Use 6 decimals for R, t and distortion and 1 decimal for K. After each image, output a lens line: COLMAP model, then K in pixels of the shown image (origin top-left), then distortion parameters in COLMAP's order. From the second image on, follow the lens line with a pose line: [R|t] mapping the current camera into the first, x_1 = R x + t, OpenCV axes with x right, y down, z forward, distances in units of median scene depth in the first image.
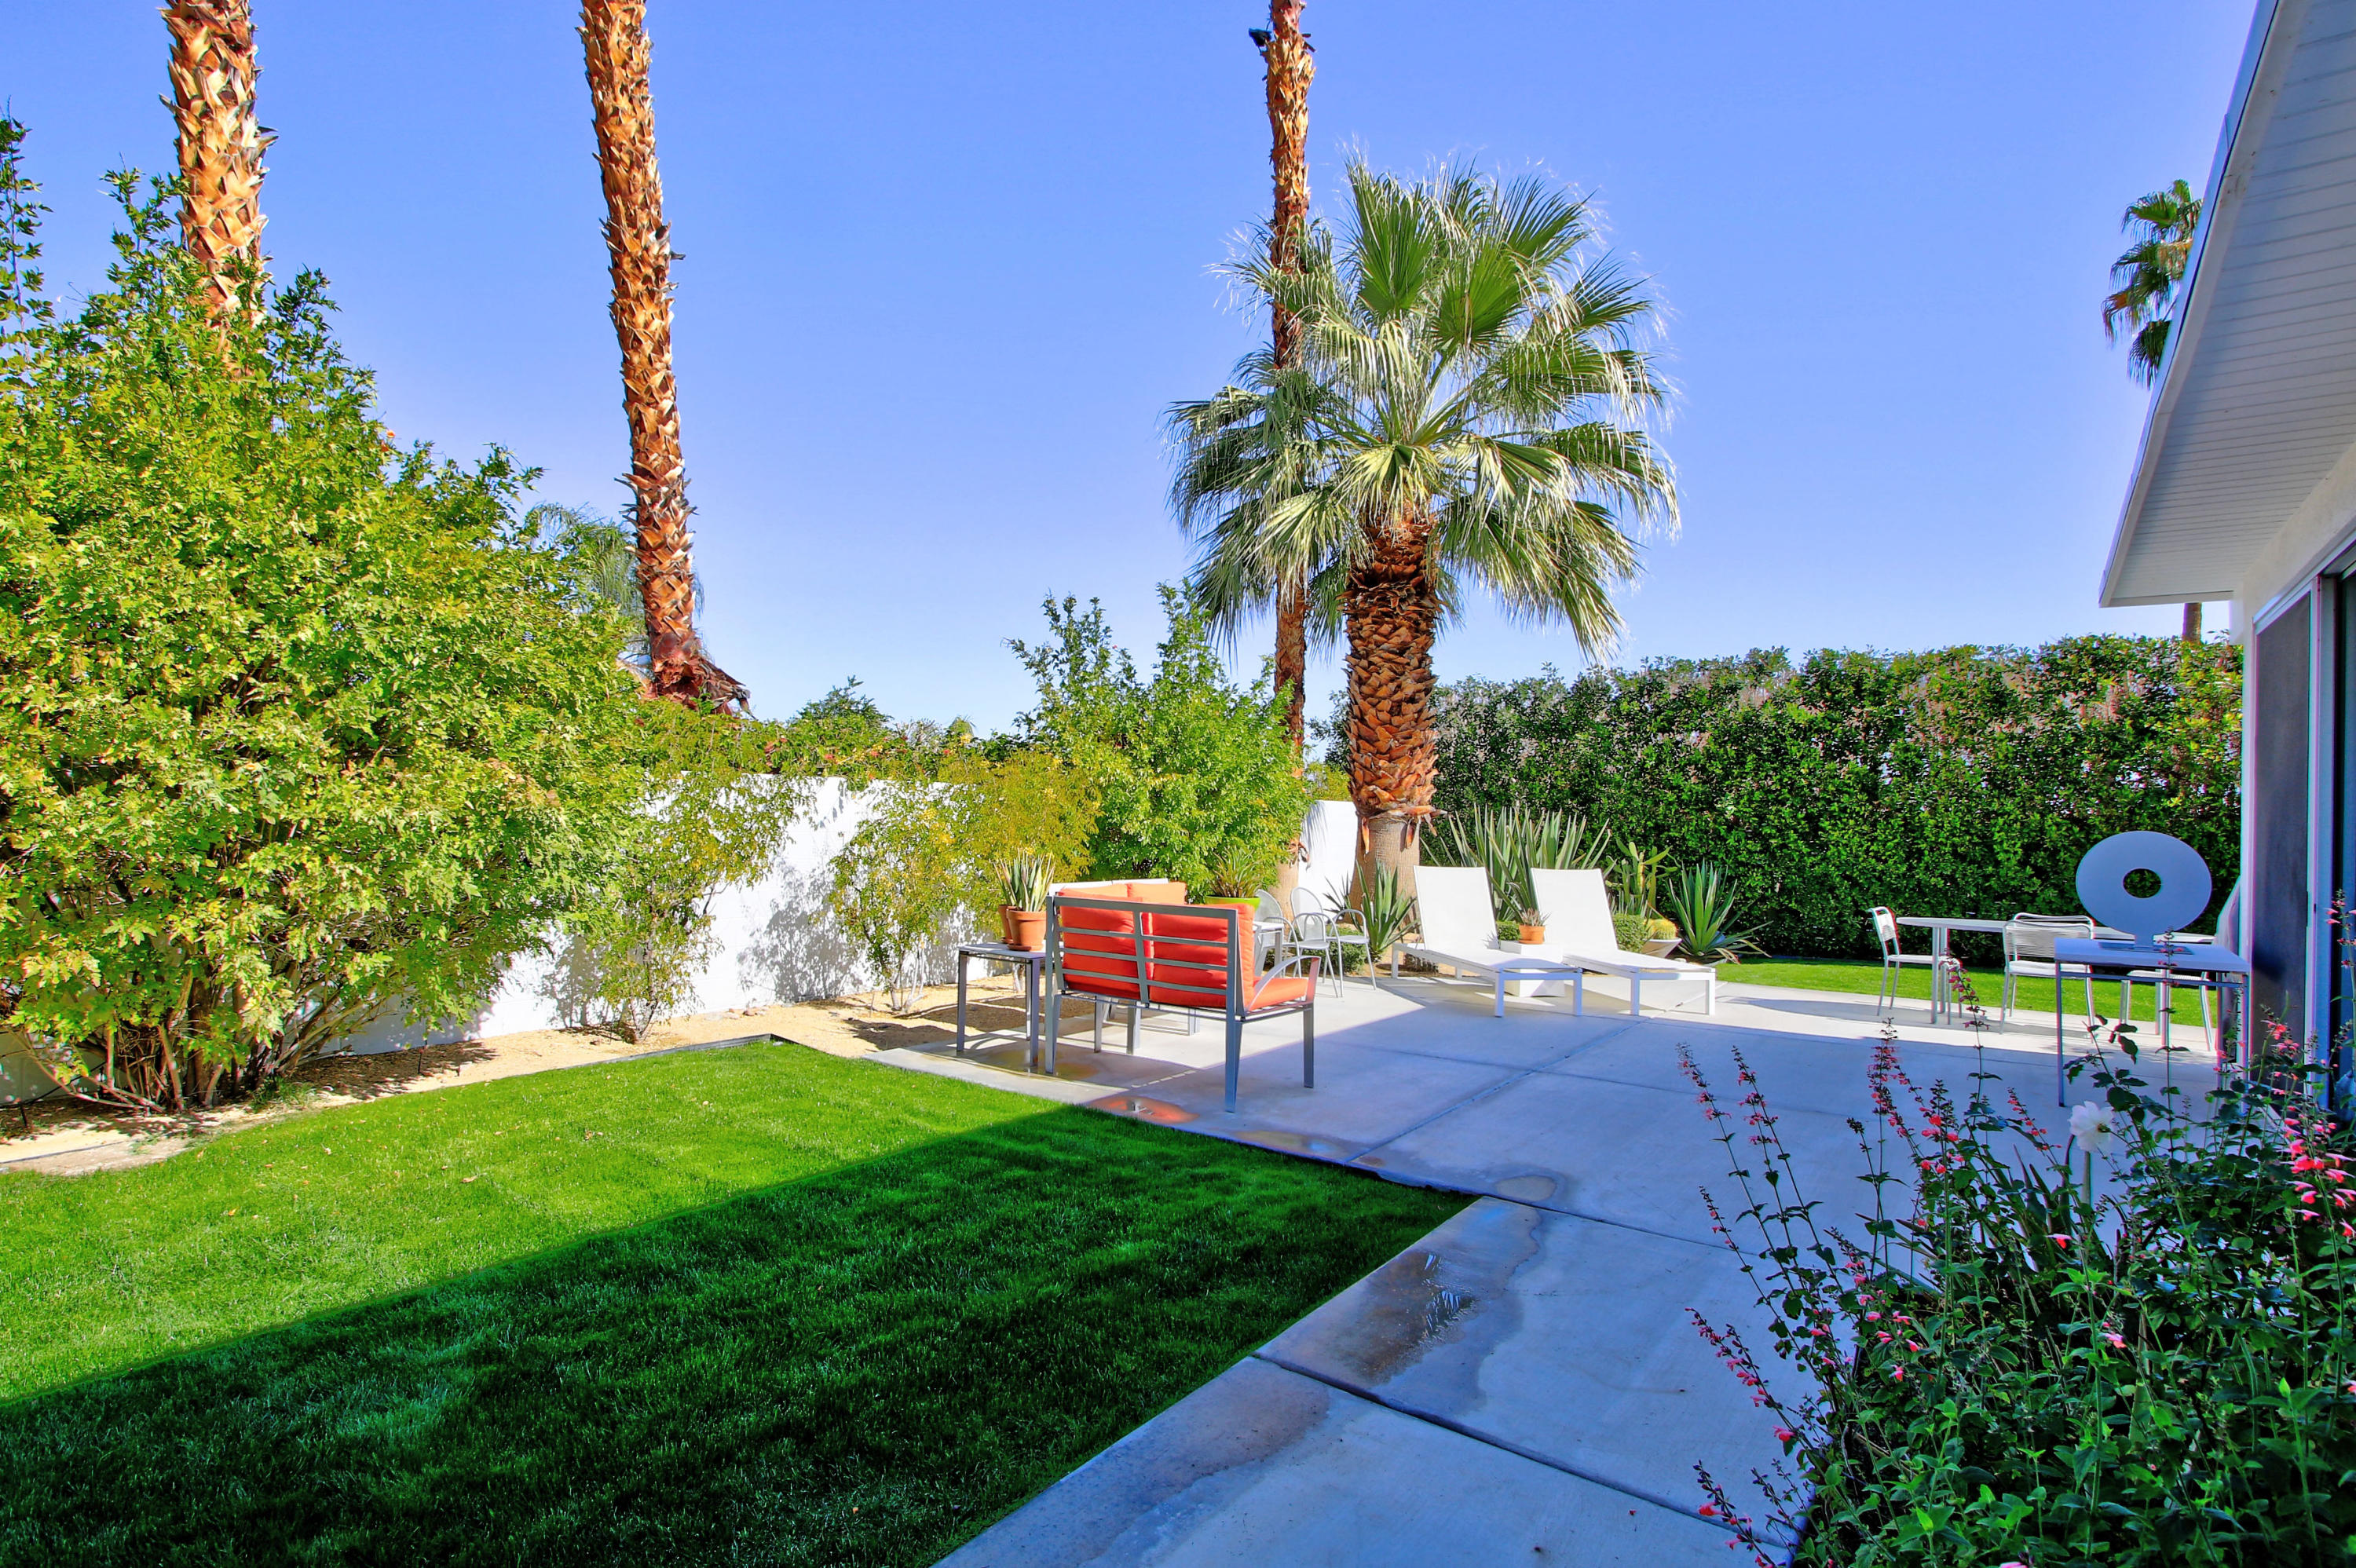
lens RADIAL K [[1144.5, 0, 1168.8], [0, 1144.5, 802.4], [0, 0, 1]] dist [-0.009024, 0.001380]
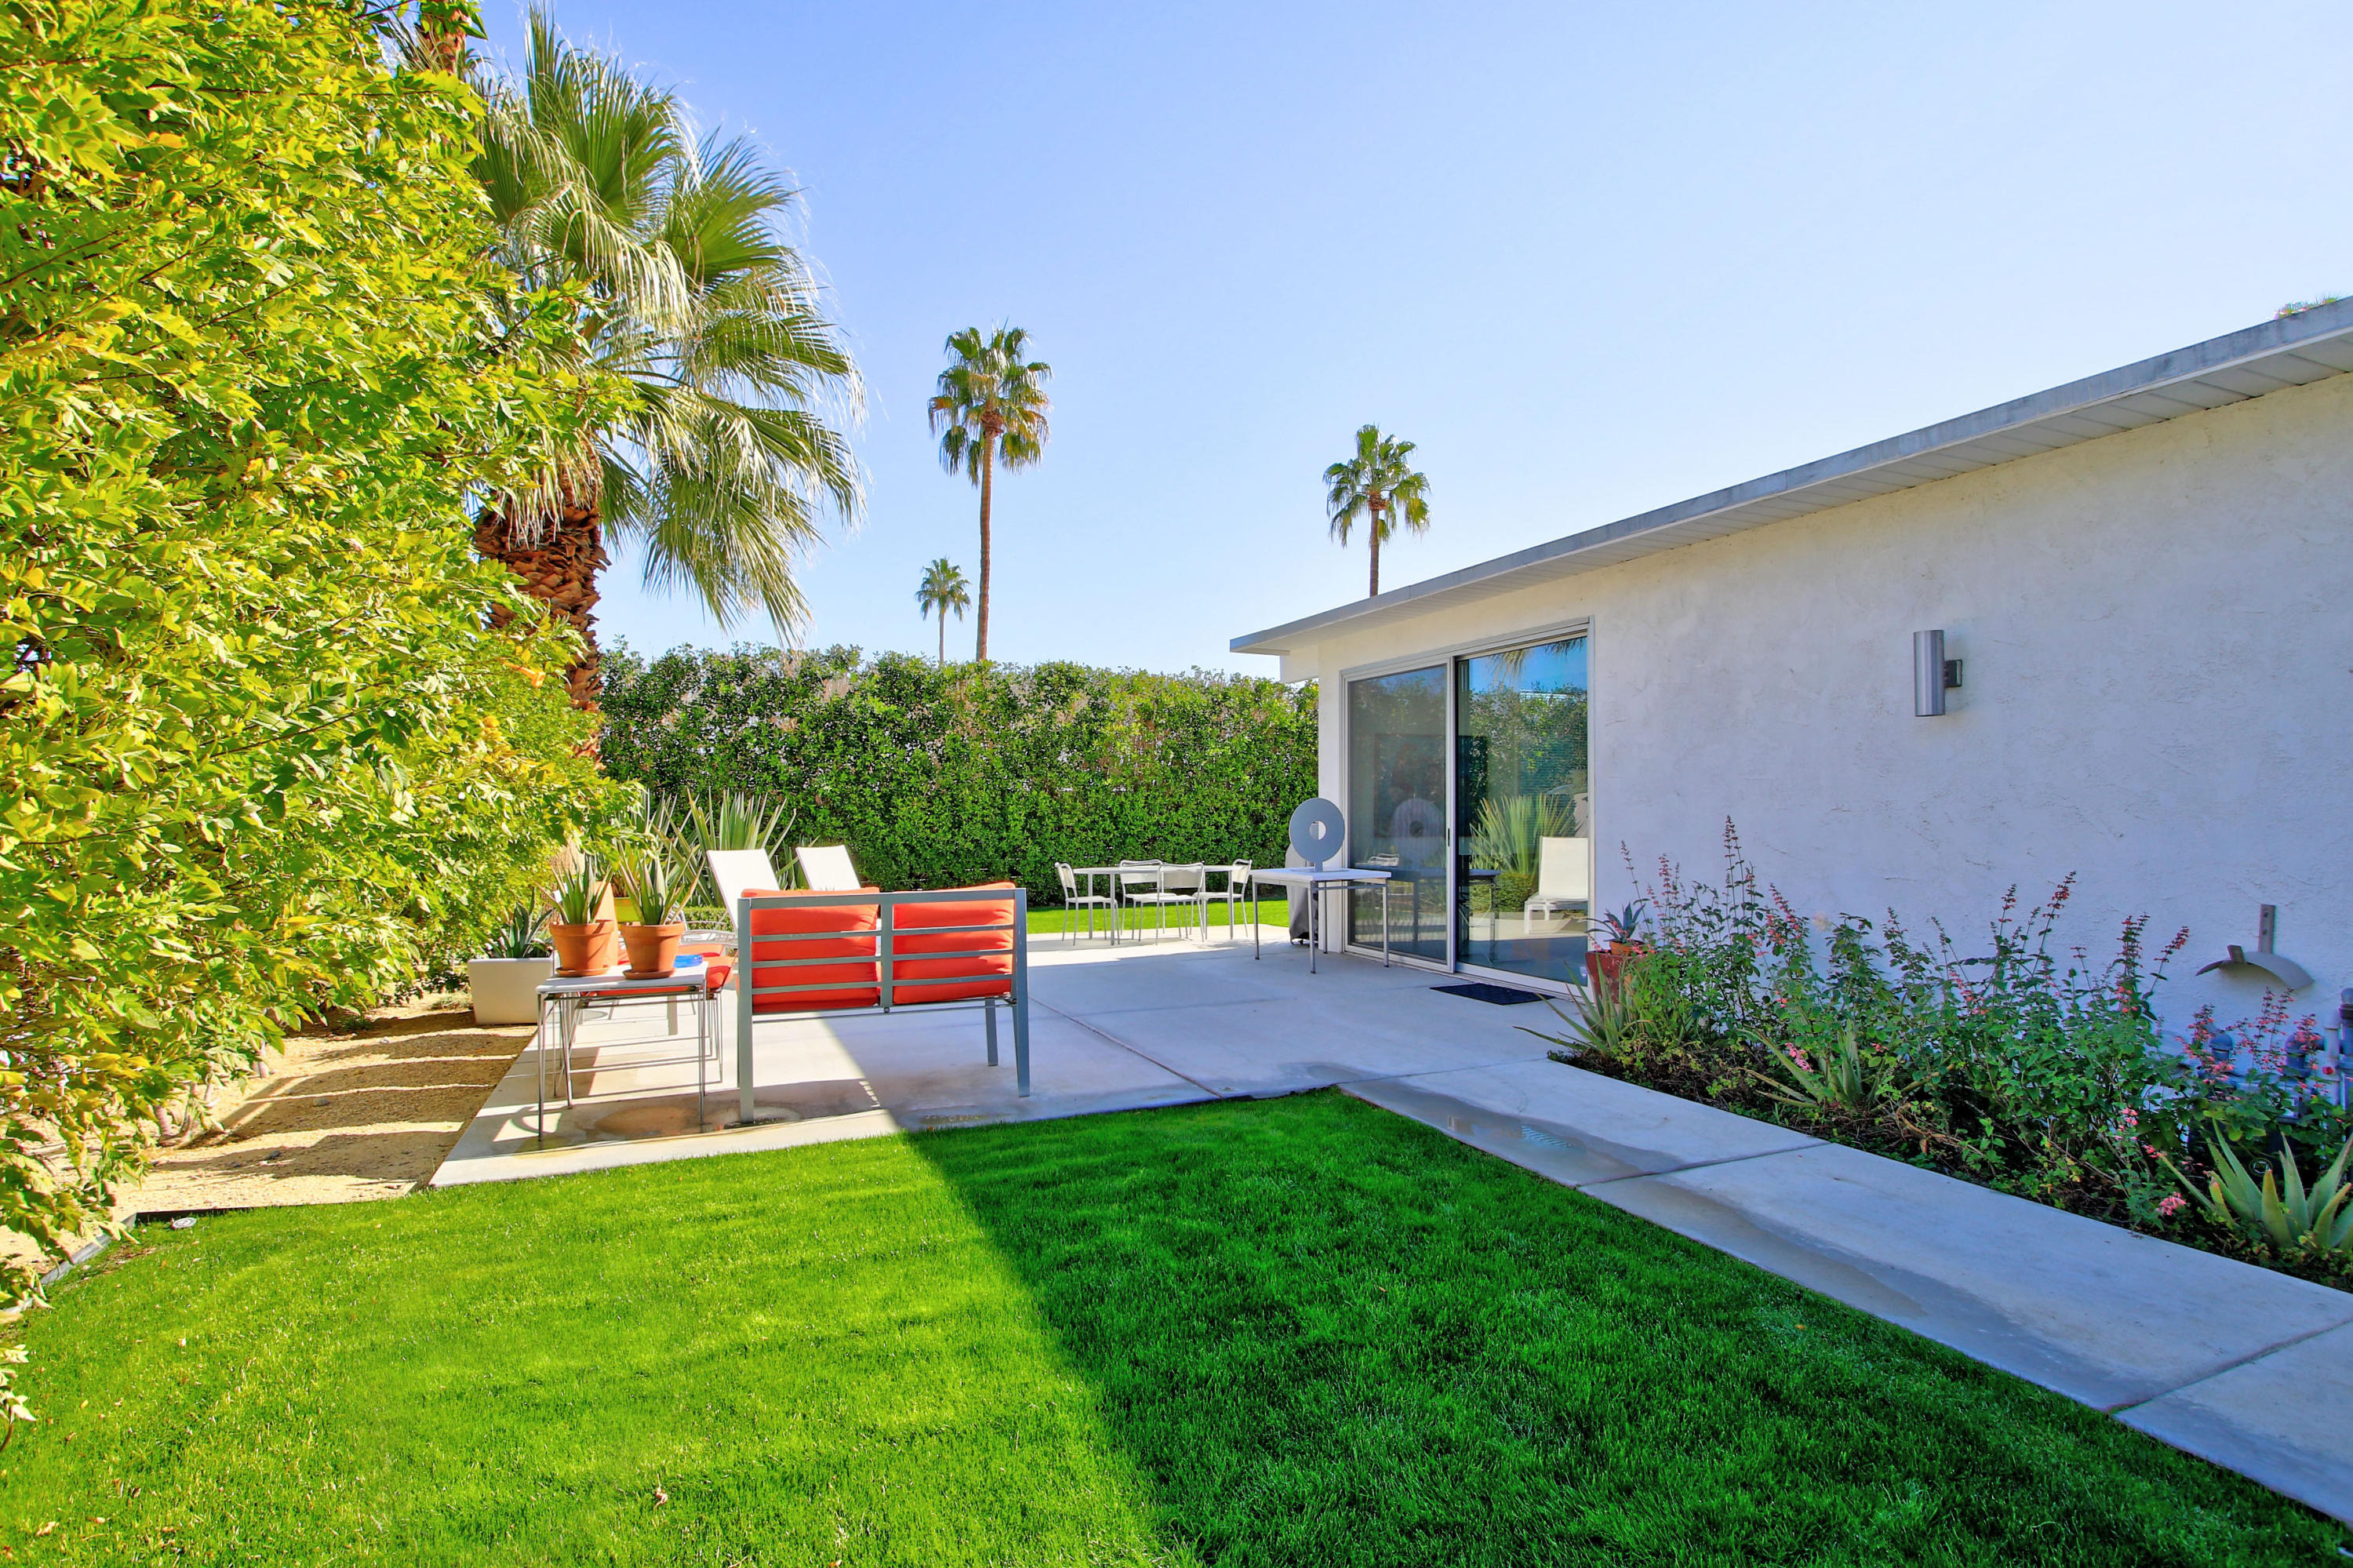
lens RADIAL K [[1140.5, 0, 1175.2], [0, 1140.5, 795.9], [0, 0, 1]] dist [-0.012676, -0.000205]
pose [[0.499263, -0.012066, 0.866367, -0.311447], [0.004978, 0.999926, 0.011058, 0.002041], [-0.866436, -0.001208, 0.499286, 0.176169]]
